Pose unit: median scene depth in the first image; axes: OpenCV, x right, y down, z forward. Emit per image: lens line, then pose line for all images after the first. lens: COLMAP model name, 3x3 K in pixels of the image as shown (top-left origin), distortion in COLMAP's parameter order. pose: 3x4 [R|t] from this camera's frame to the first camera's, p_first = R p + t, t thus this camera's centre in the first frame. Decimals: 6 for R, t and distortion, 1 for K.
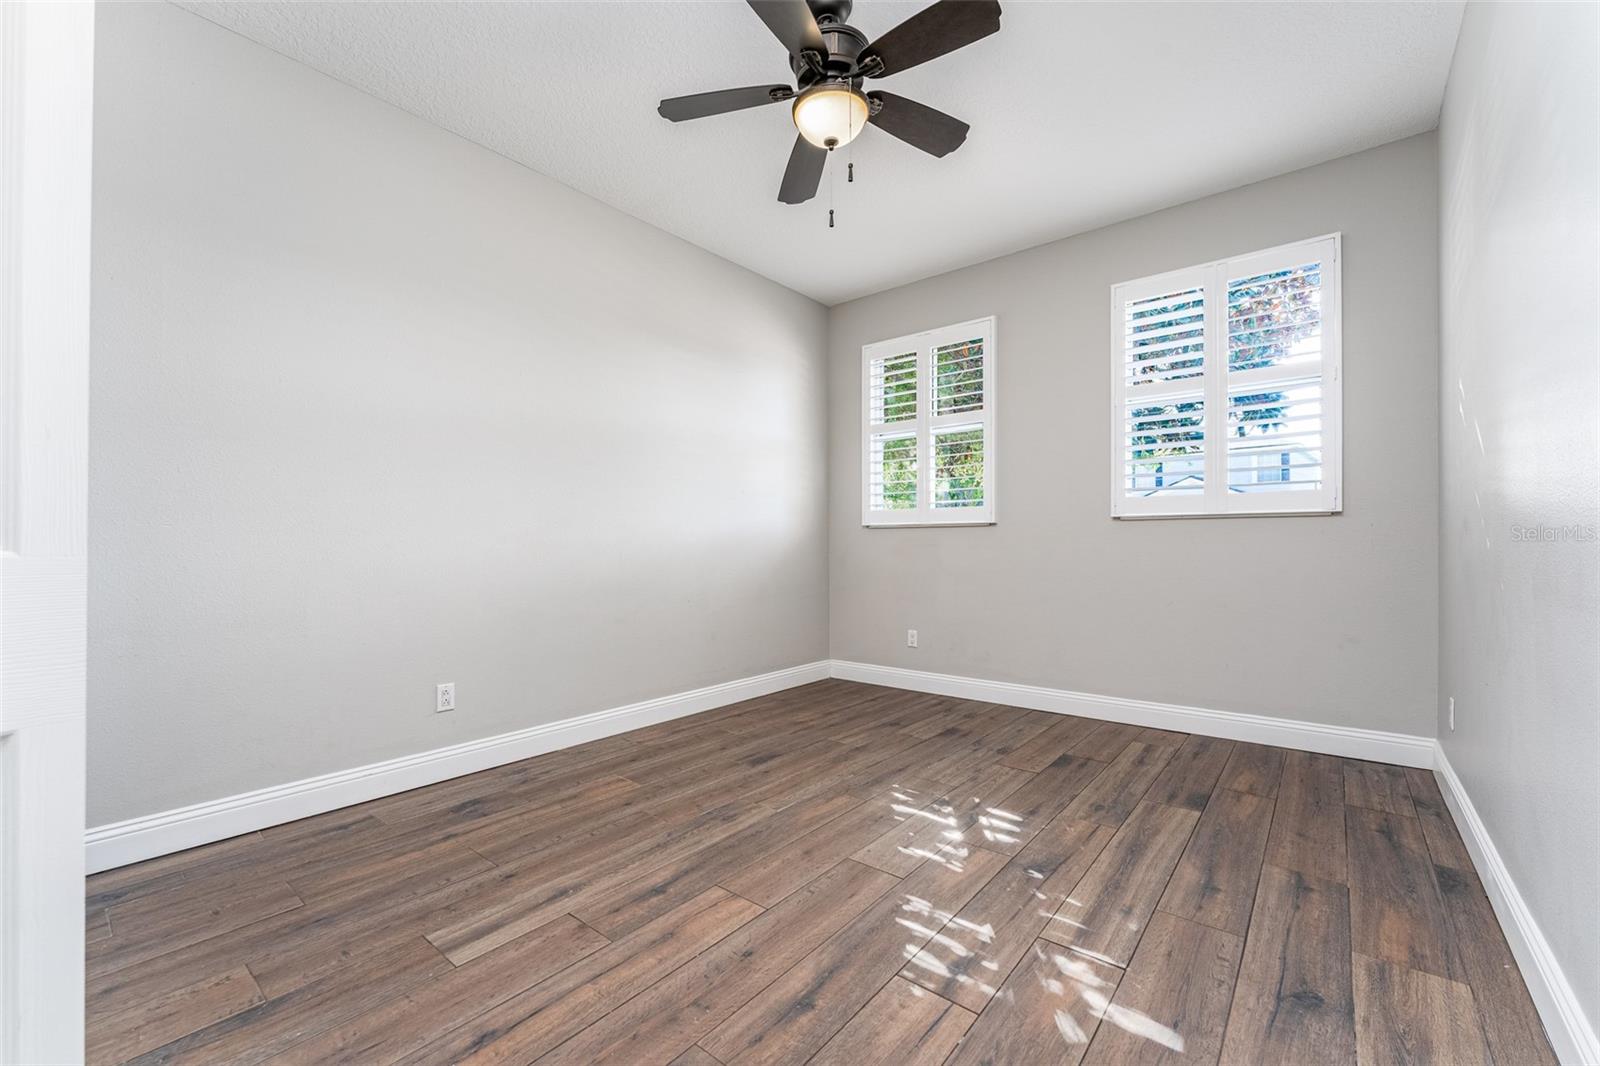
lens RADIAL K [[656.8, 0, 794.6], [0, 656.8, 543.8], [0, 0, 1]] dist [-0.002950, -0.000171]
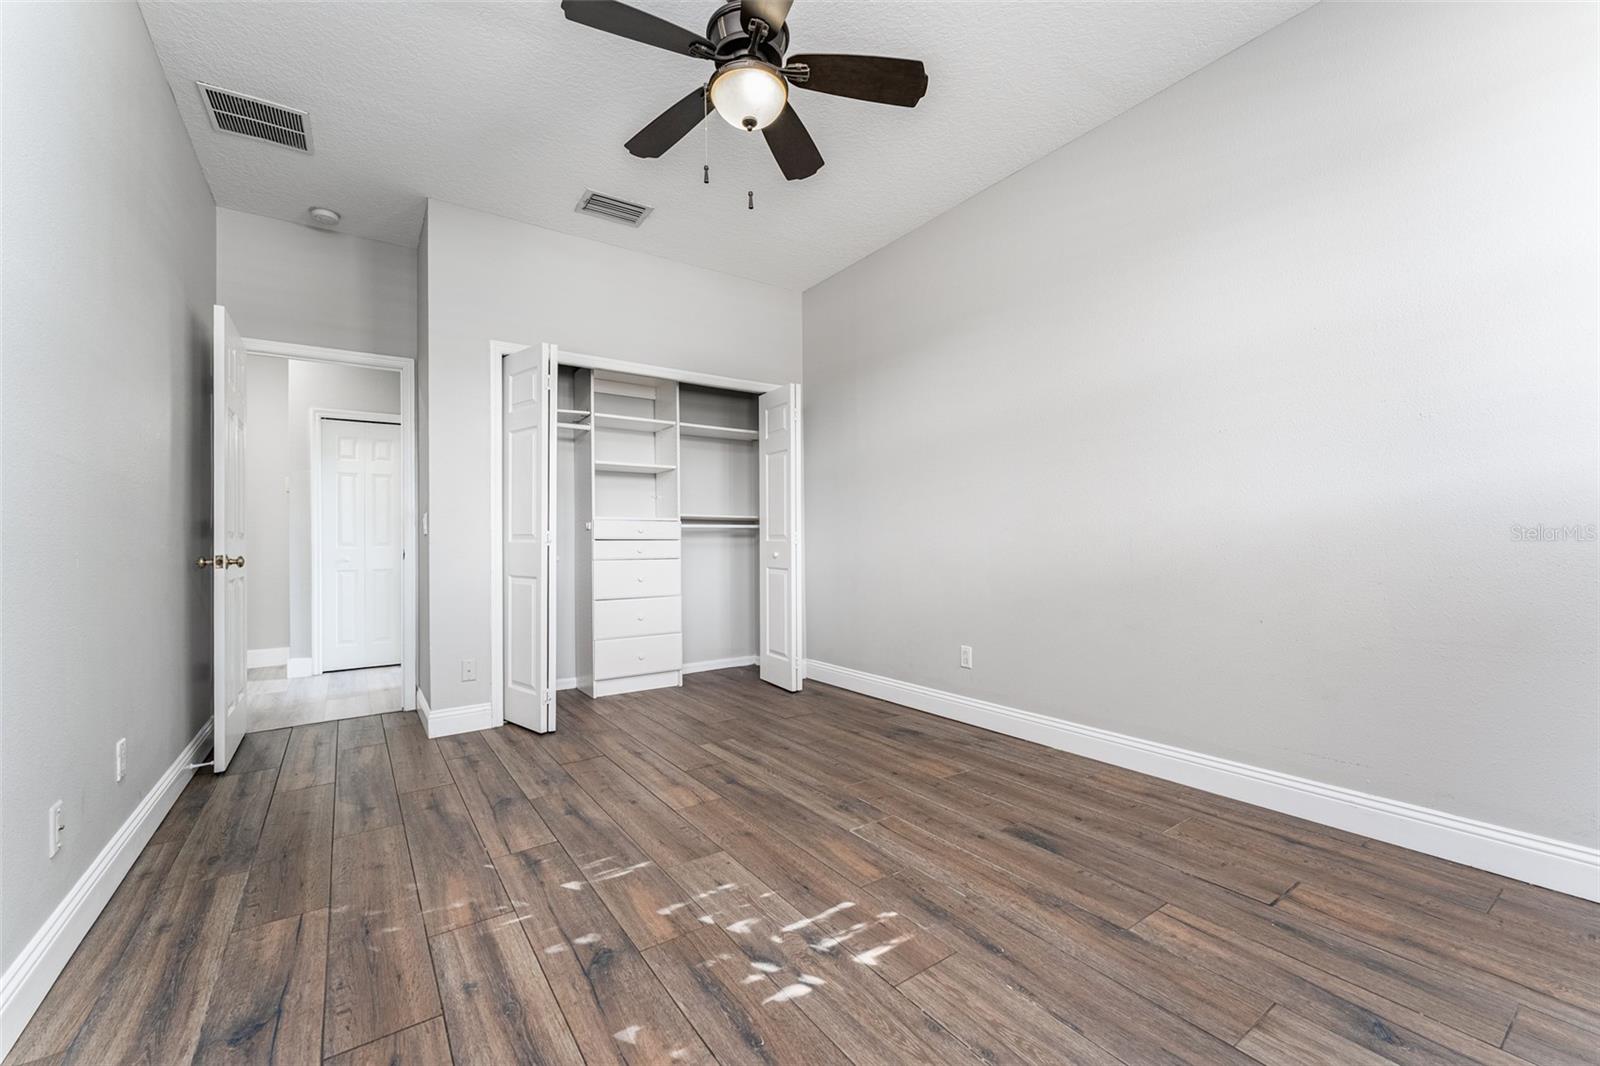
lens RADIAL K [[656.8, 0, 794.8], [0, 656.8, 533.8], [0, 0, 1]] dist [-0.002950, -0.000171]
pose [[-0.279610, -0.003379, -0.960108, 0.849647], [0.014949, 0.999857, -0.007873, 0.007294], [0.959997, -0.016554, -0.279520, 1.173270]]
